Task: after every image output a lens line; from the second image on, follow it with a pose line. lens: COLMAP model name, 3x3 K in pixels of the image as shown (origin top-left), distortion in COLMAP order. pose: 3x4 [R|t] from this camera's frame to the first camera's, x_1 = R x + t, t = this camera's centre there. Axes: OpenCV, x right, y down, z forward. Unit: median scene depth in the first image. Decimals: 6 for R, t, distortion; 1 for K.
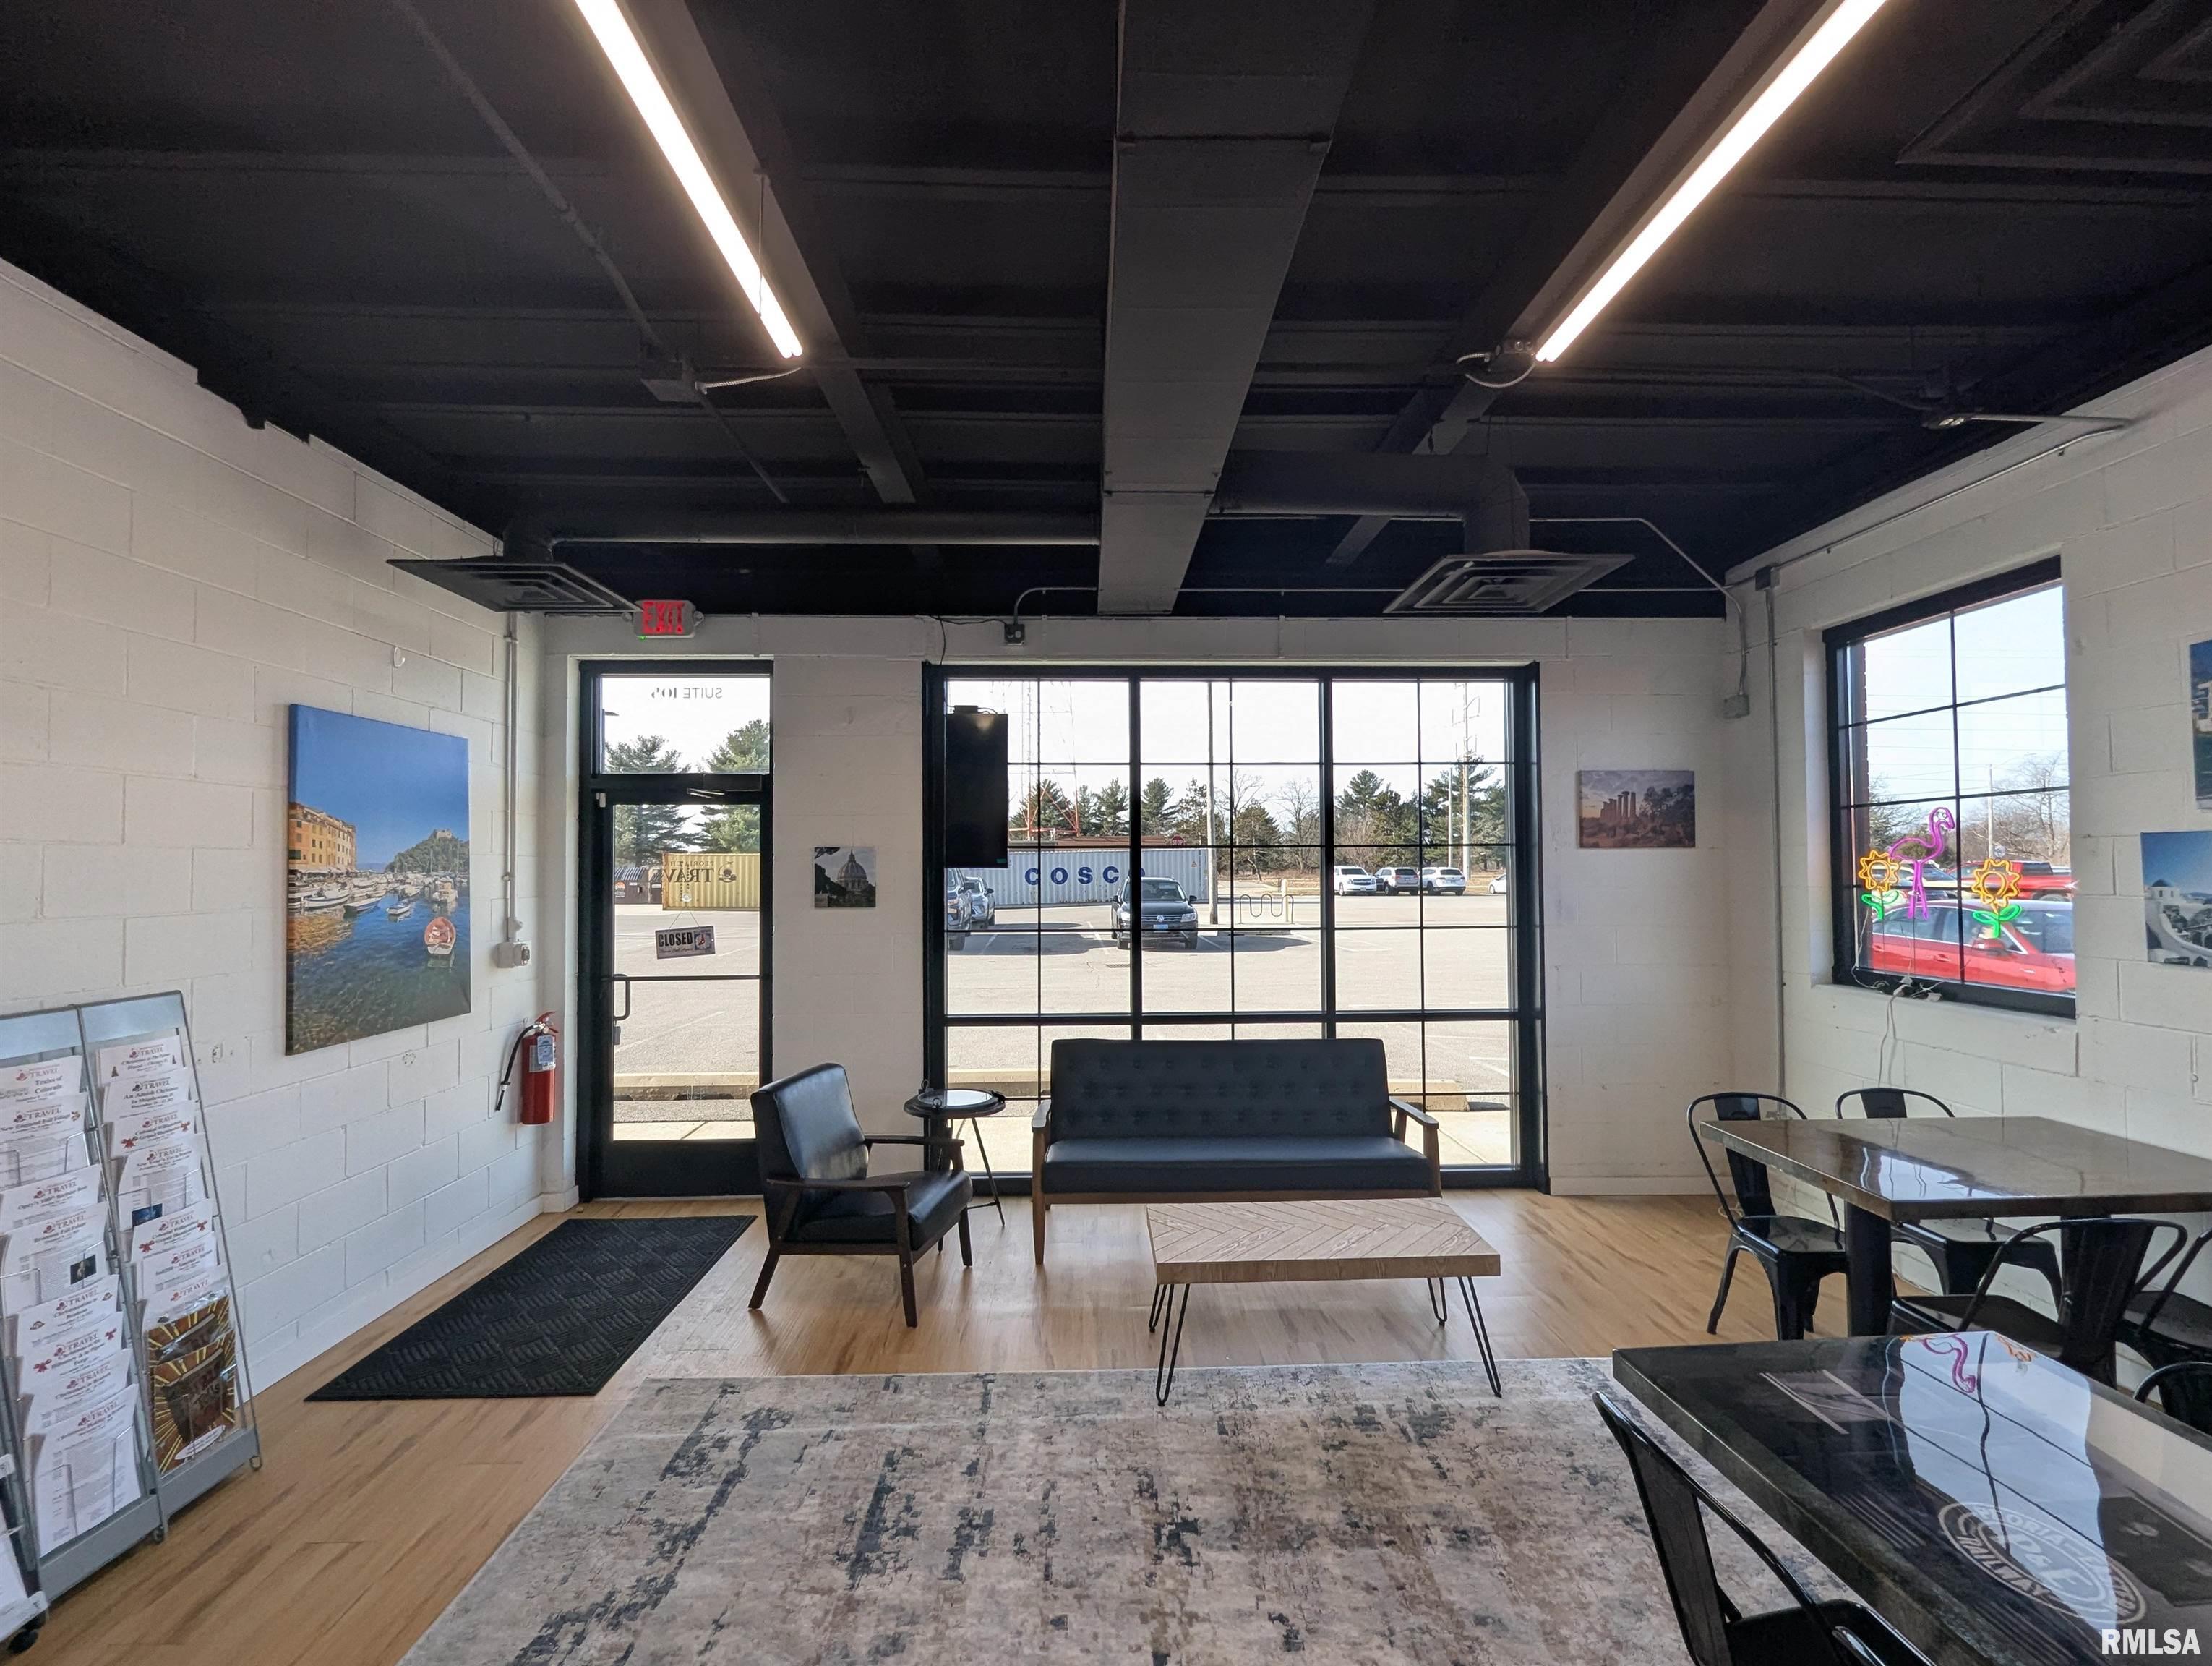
lens RADIAL K [[920.8, 0, 1112.5], [0, 920.8, 845.9], [0, 0, 1]] dist [0.002501, 0.000071]
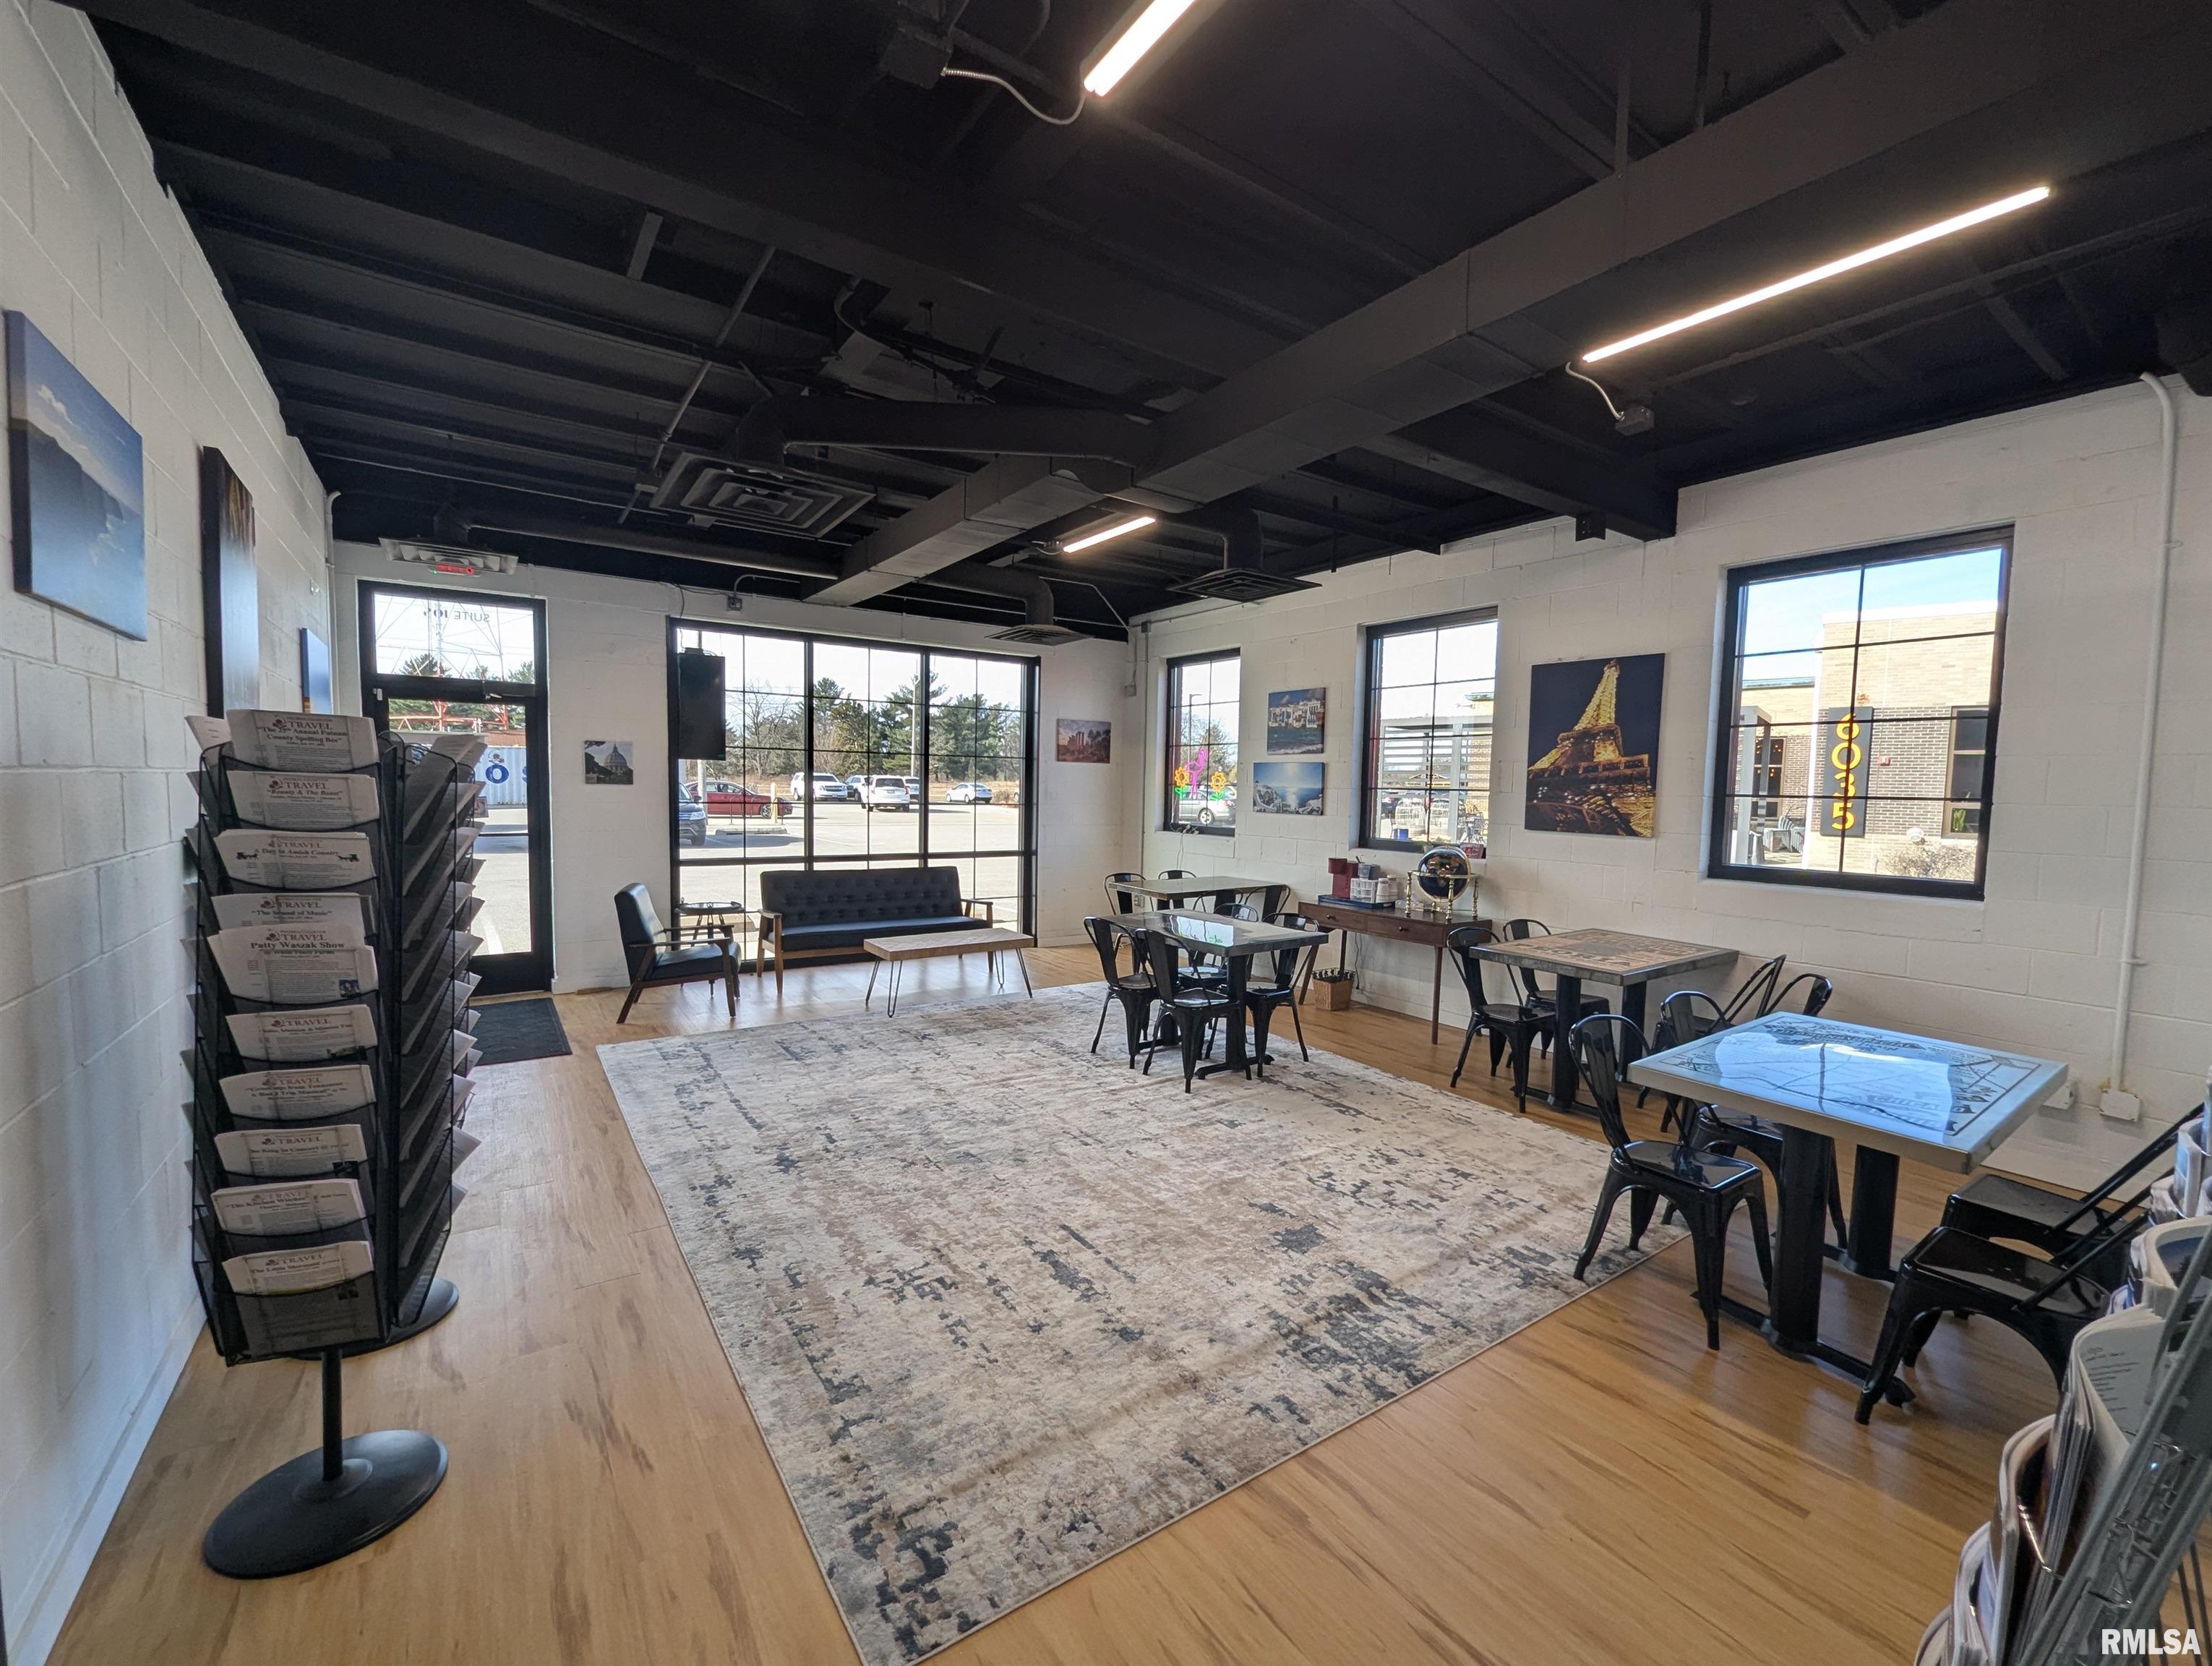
lens RADIAL K [[920.8, 0, 1112.5], [0, 920.8, 845.9], [0, 0, 1]] dist [0.002501, 0.000071]
pose [[0.837869, -0.013562, 0.545703, -0.416587], [-0.040319, 0.995423, 0.086644, 0.006977], [-0.544380, -0.094598, 0.833487, -0.624971]]
